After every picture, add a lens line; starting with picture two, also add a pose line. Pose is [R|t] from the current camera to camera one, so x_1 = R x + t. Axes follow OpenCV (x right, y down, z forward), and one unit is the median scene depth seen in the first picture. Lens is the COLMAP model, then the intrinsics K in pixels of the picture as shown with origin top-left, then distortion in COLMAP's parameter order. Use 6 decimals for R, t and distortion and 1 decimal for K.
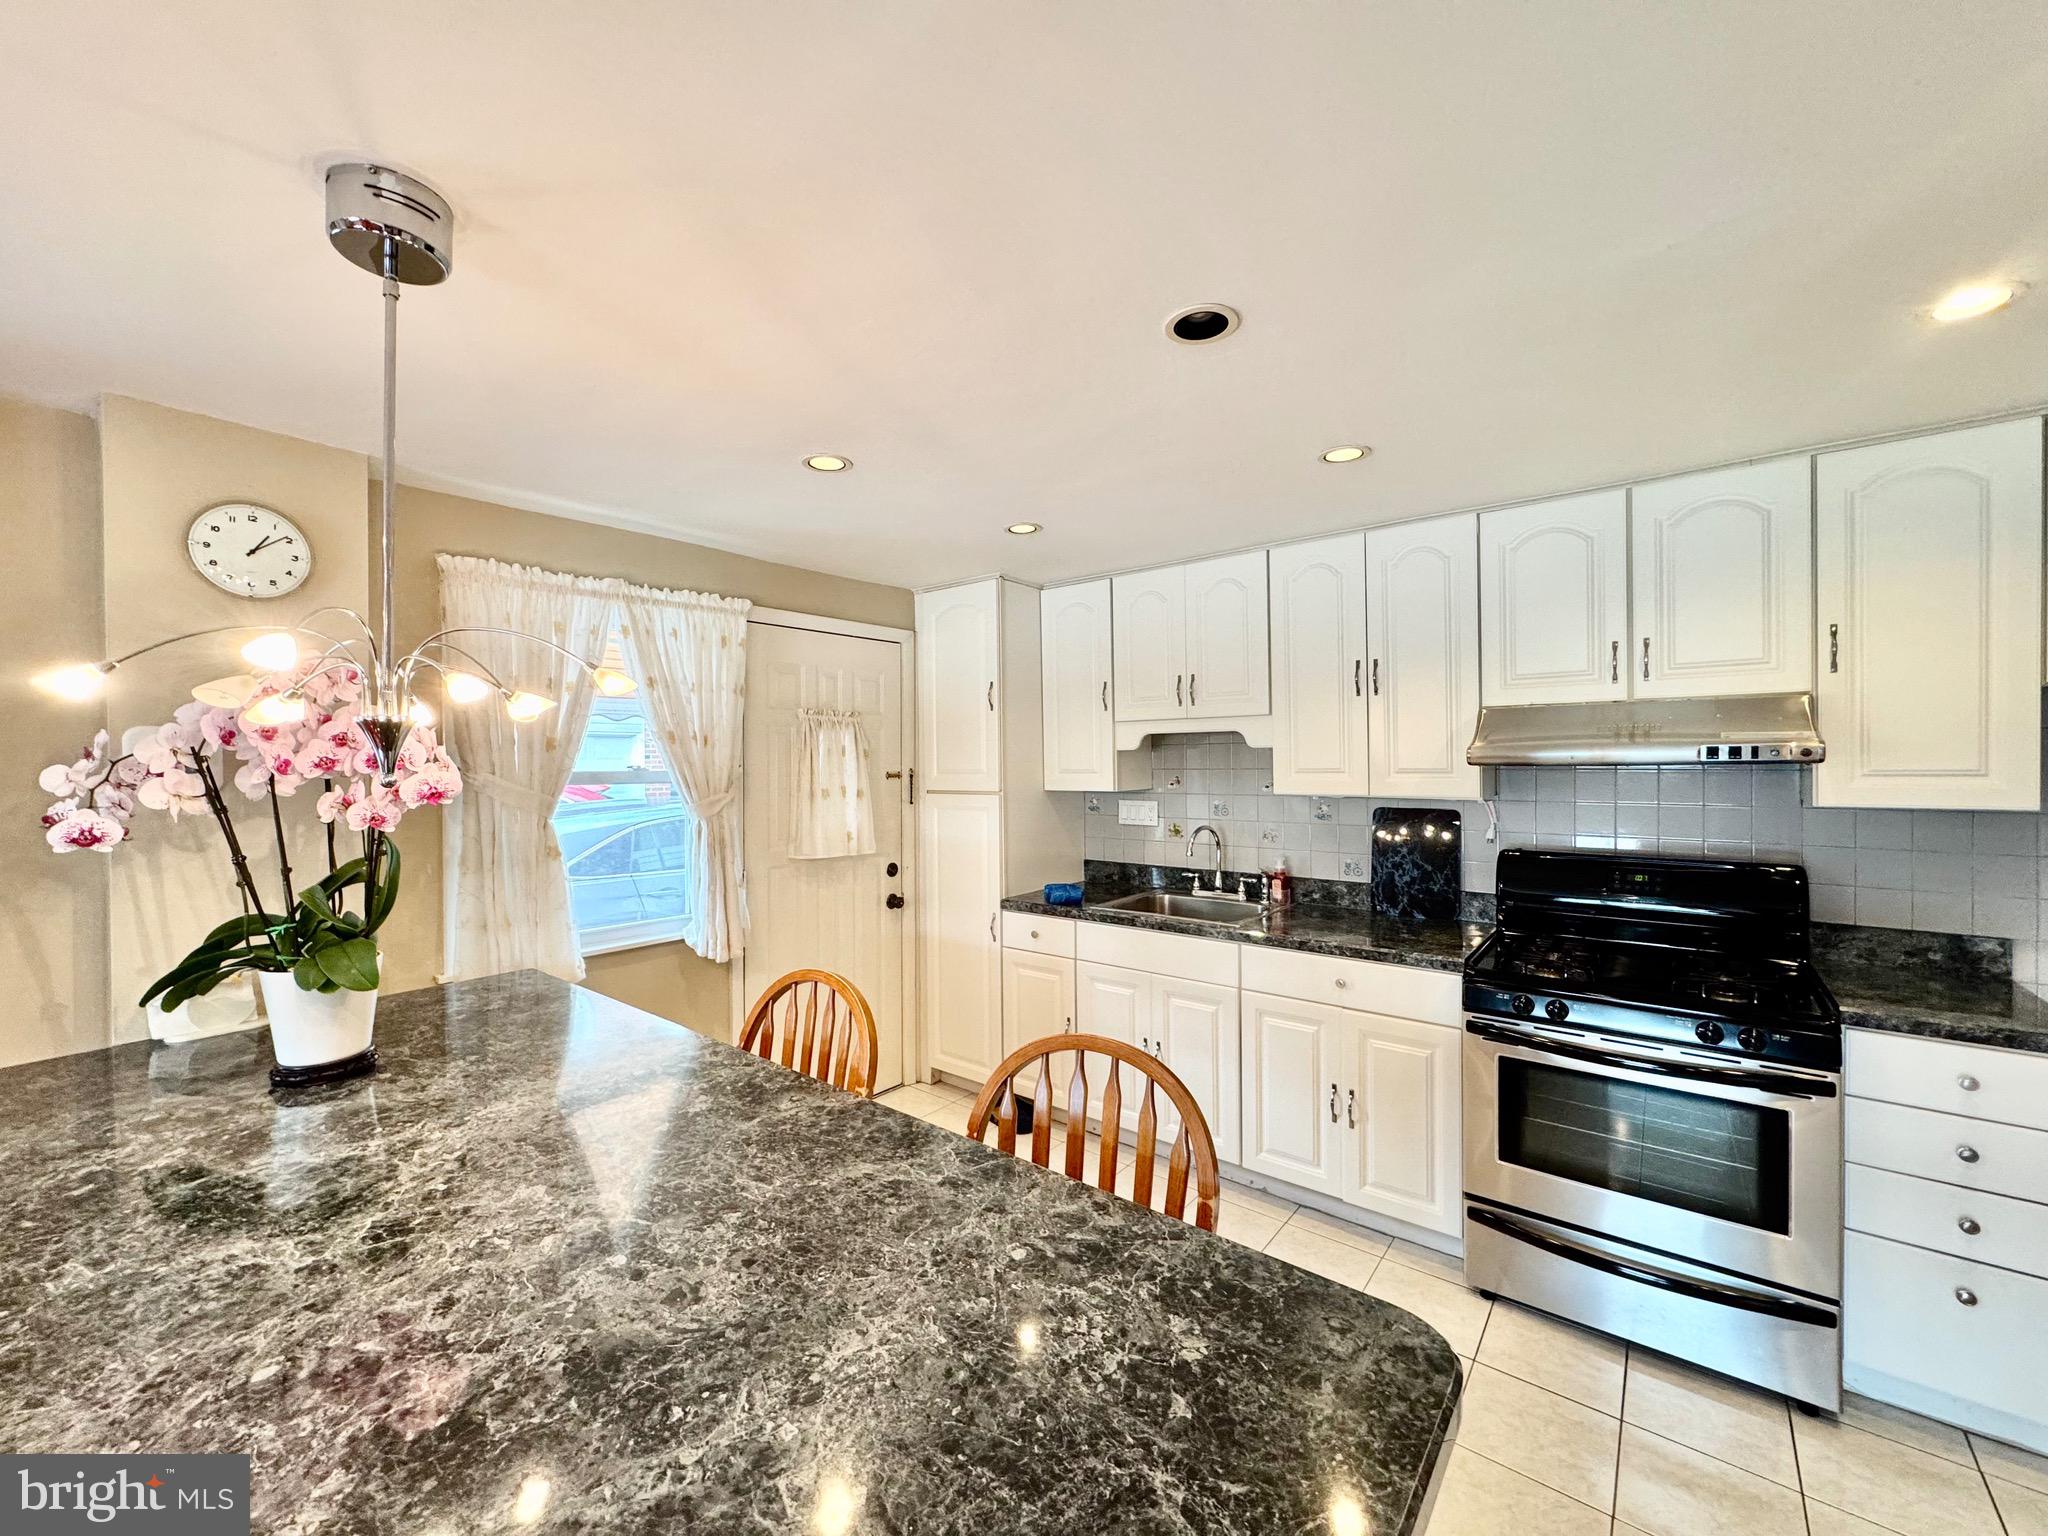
lens RADIAL K [[812.5, 0, 1019.2], [0, 812.5, 765.5], [0, 0, 1]] dist [-0.001796, 0.000303]
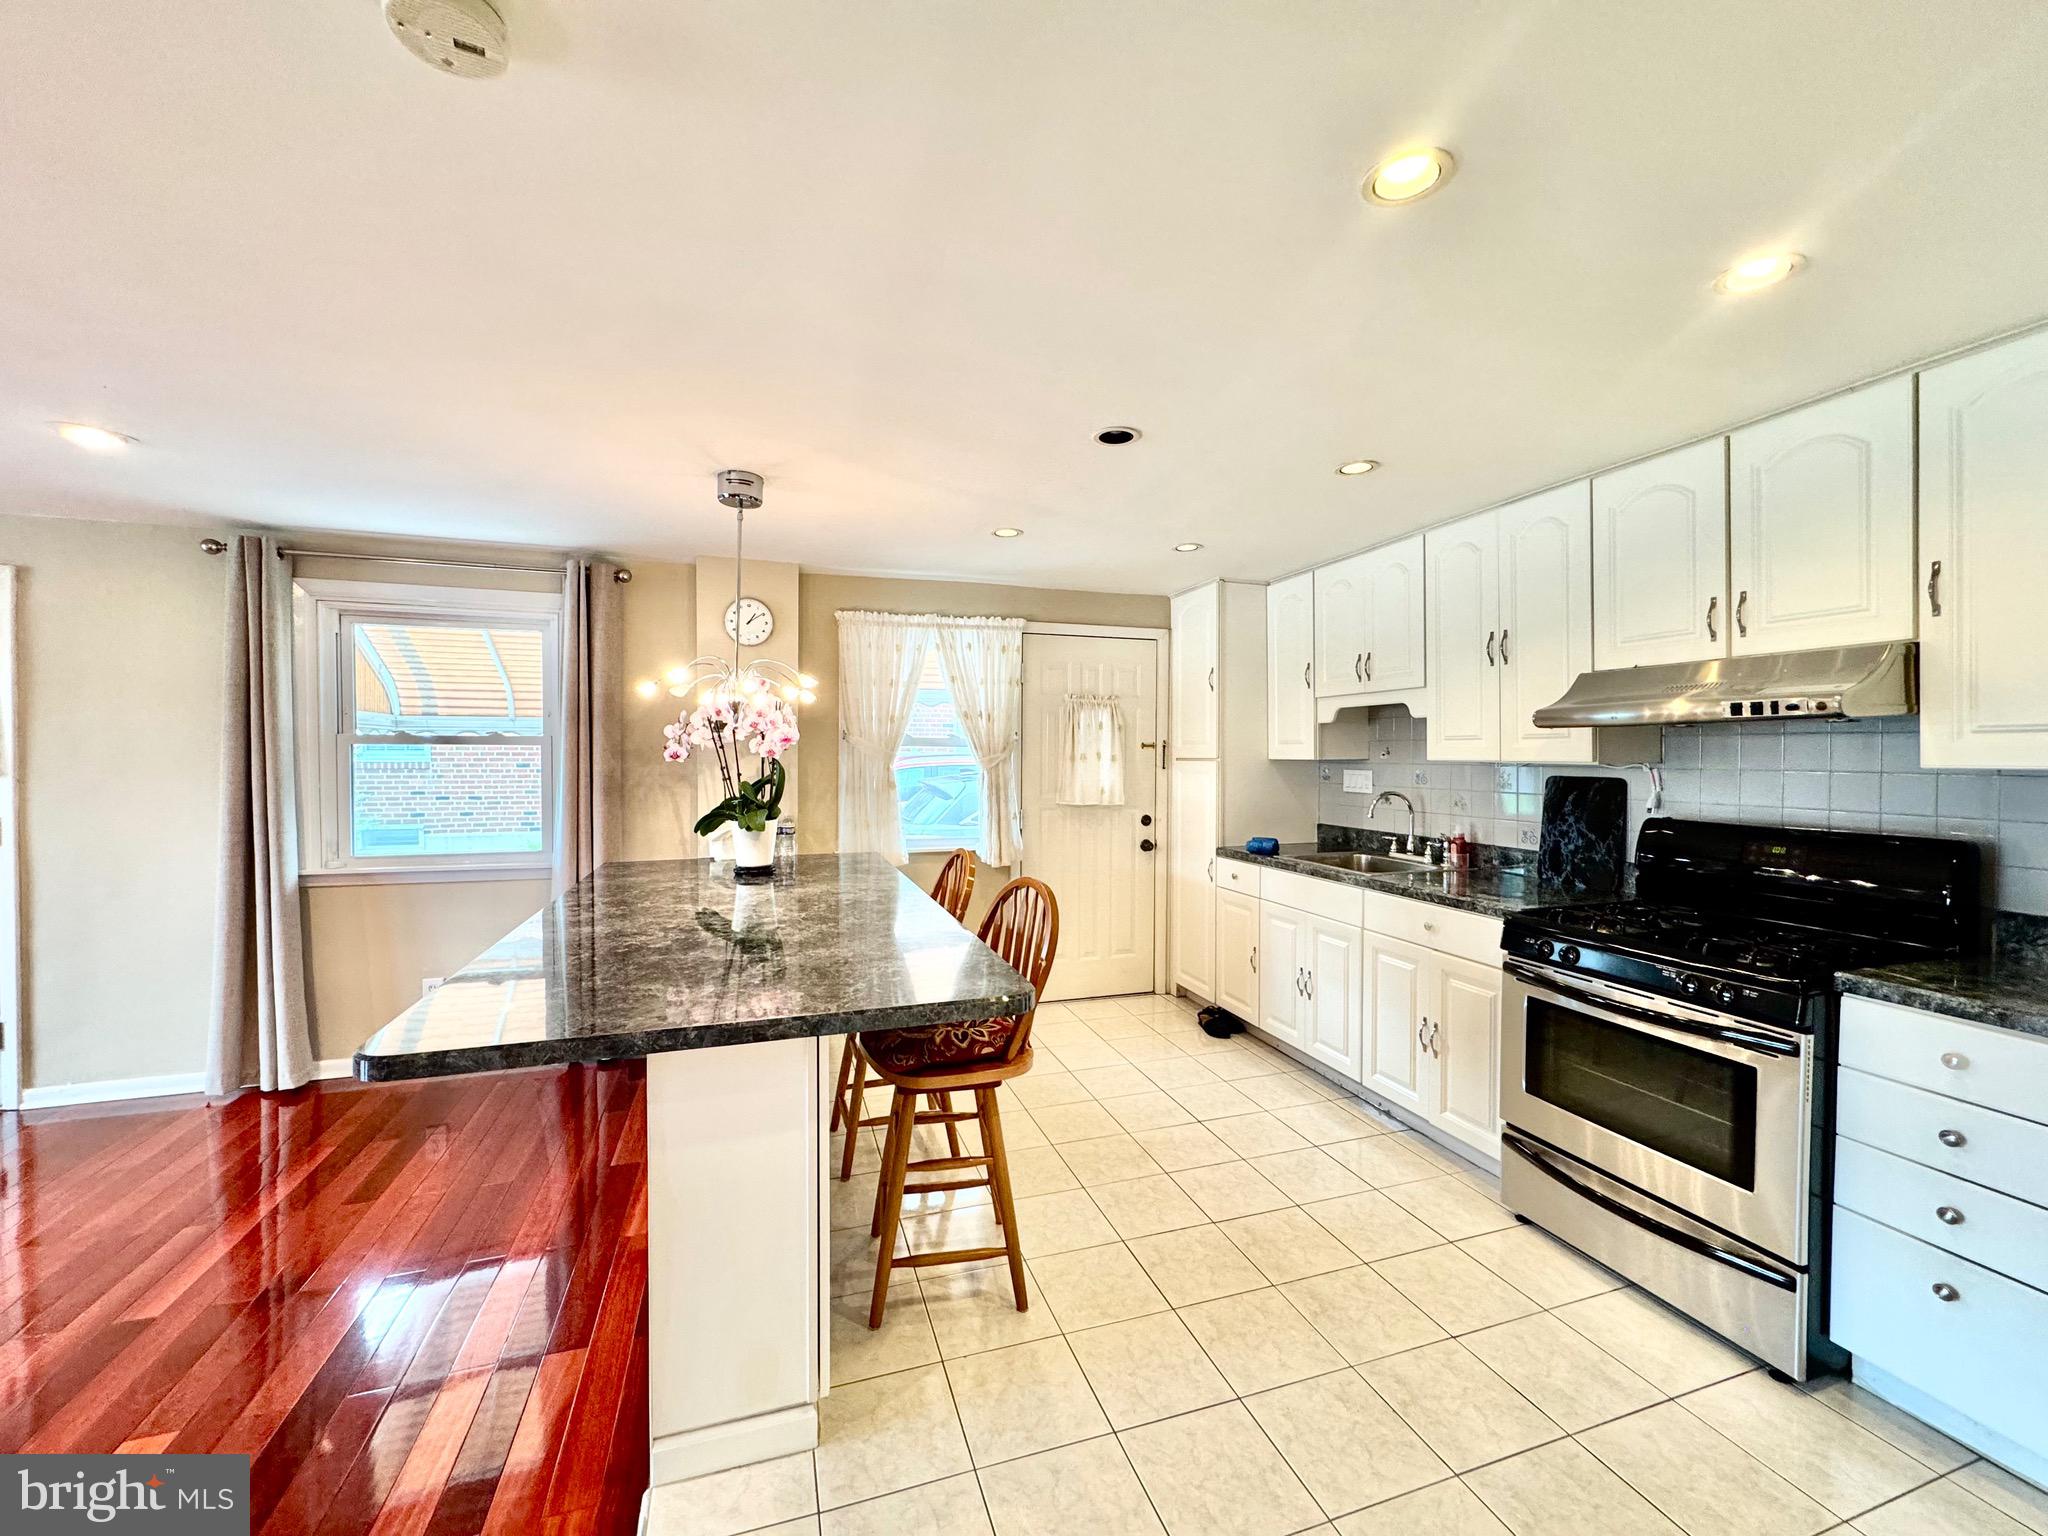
lens RADIAL K [[812.5, 0, 1024.1], [0, 812.5, 765.5], [0, 0, 1]] dist [-0.001796, 0.000303]
pose [[0.838942, 0.018376, -0.543910, 0.601179], [-0.012388, 0.999816, 0.014671, 0.043622], [0.544079, -0.005571, 0.839015, -0.262177]]
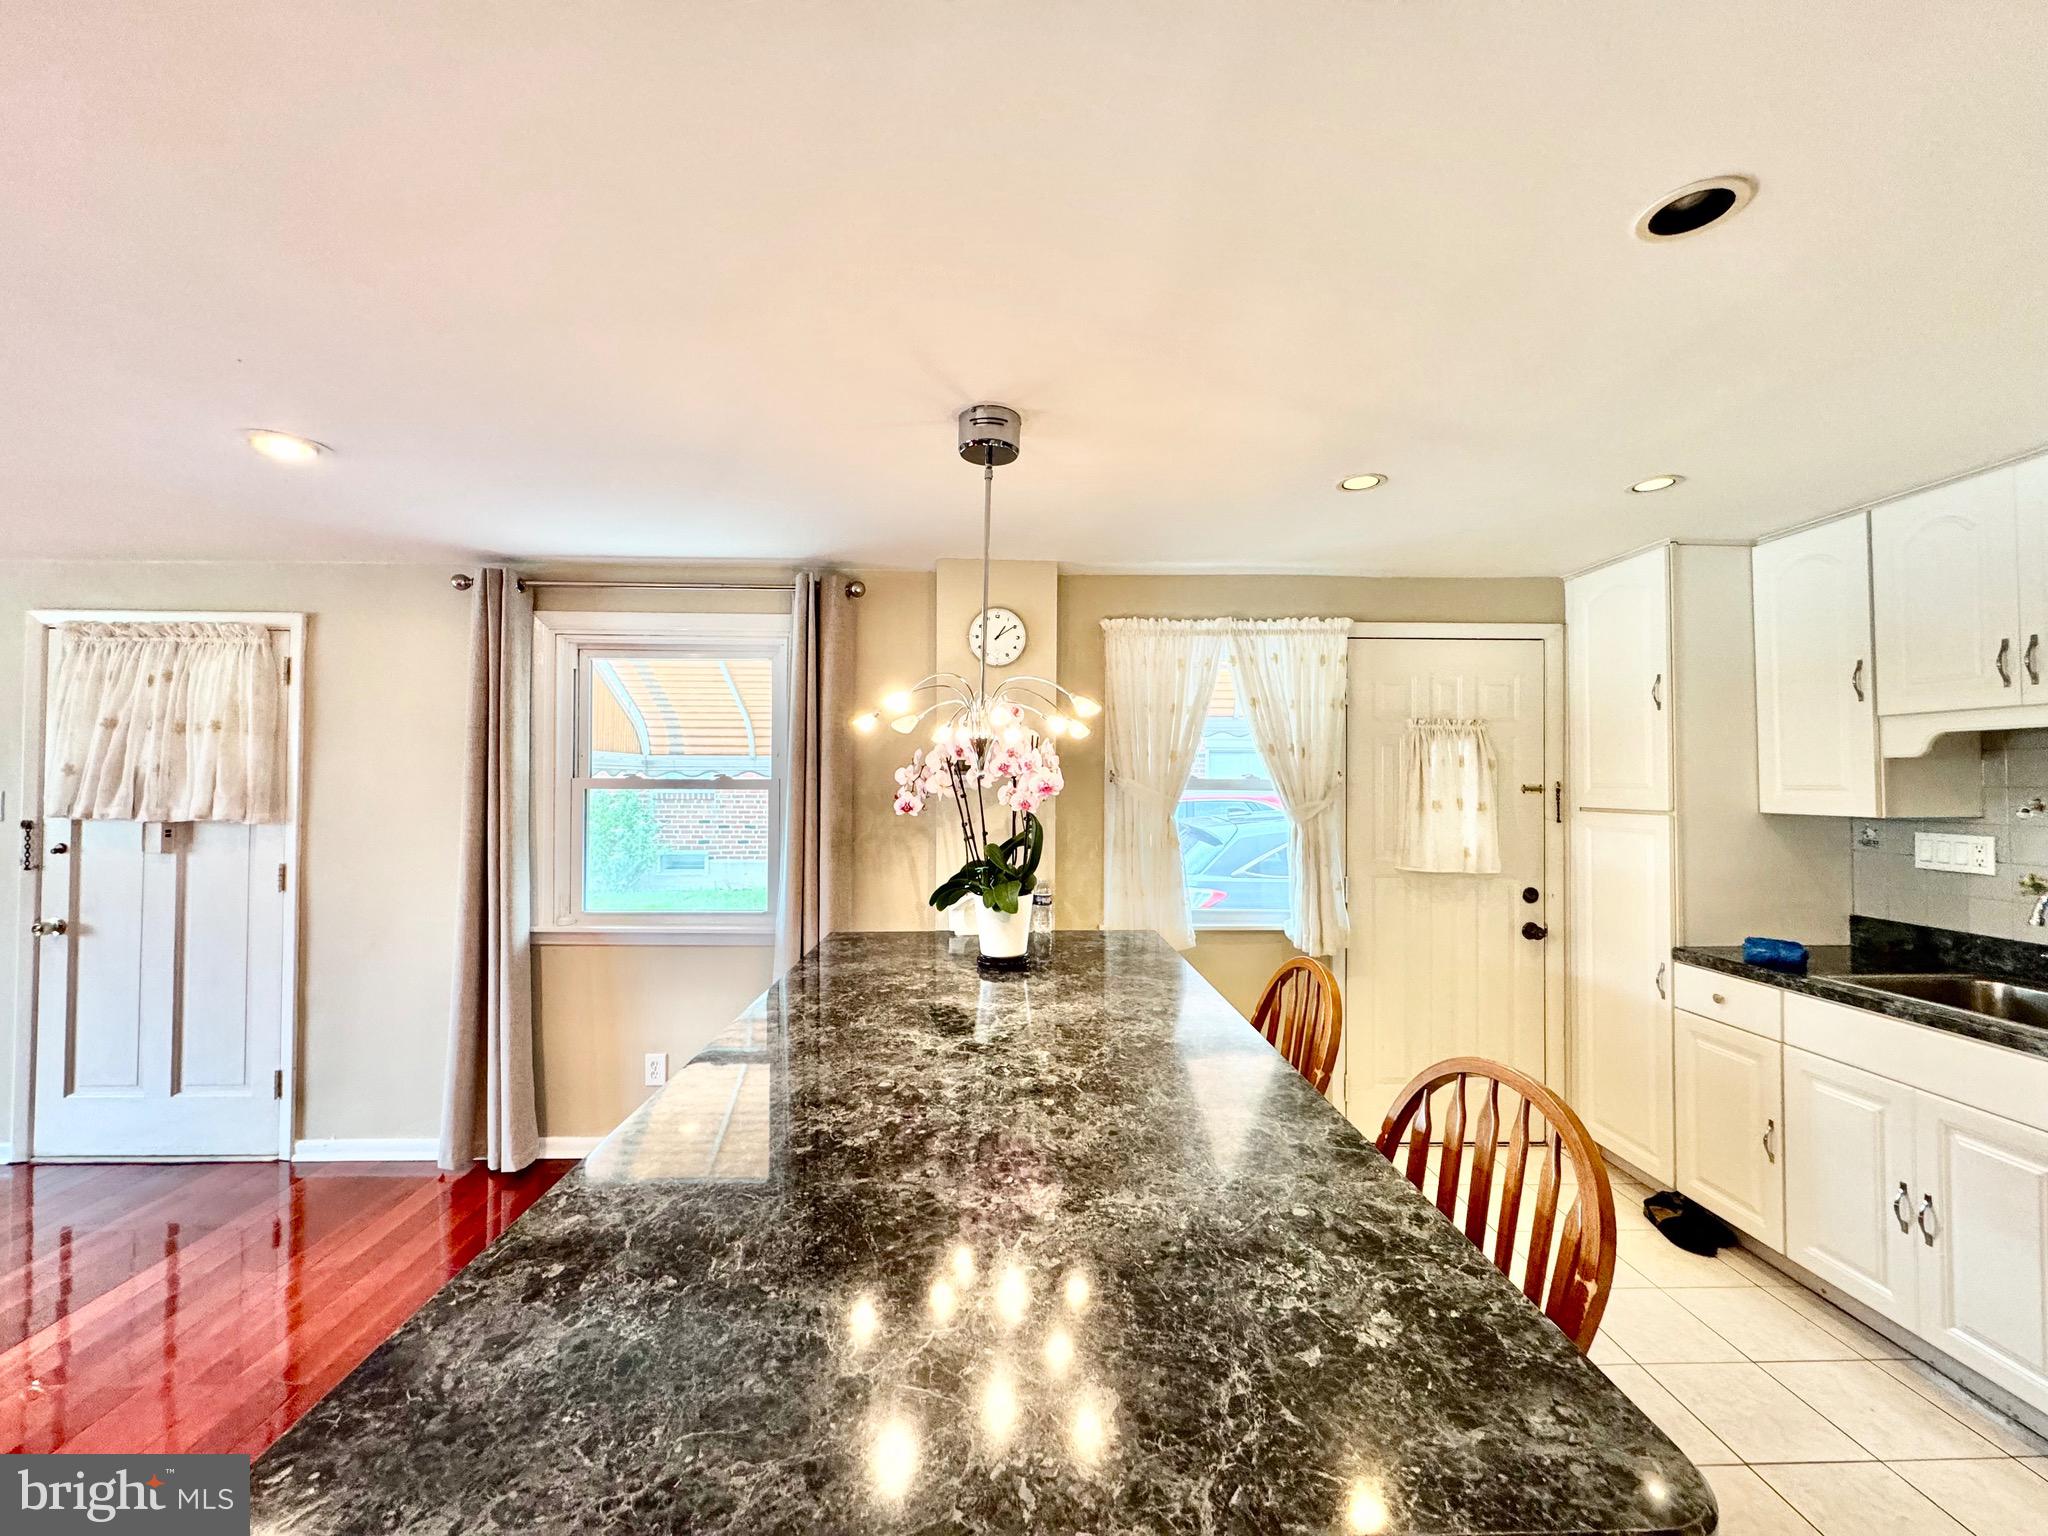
lens RADIAL K [[812.5, 0, 1025.7], [0, 812.5, 765.1], [0, 0, 1]] dist [-0.001796, 0.000303]
pose [[0.651231, -0.003666, -0.758871, 0.257153], [-0.012868, 0.999791, -0.015873, 0.011831], [0.758770, 0.020102, 0.651048, 0.001727]]
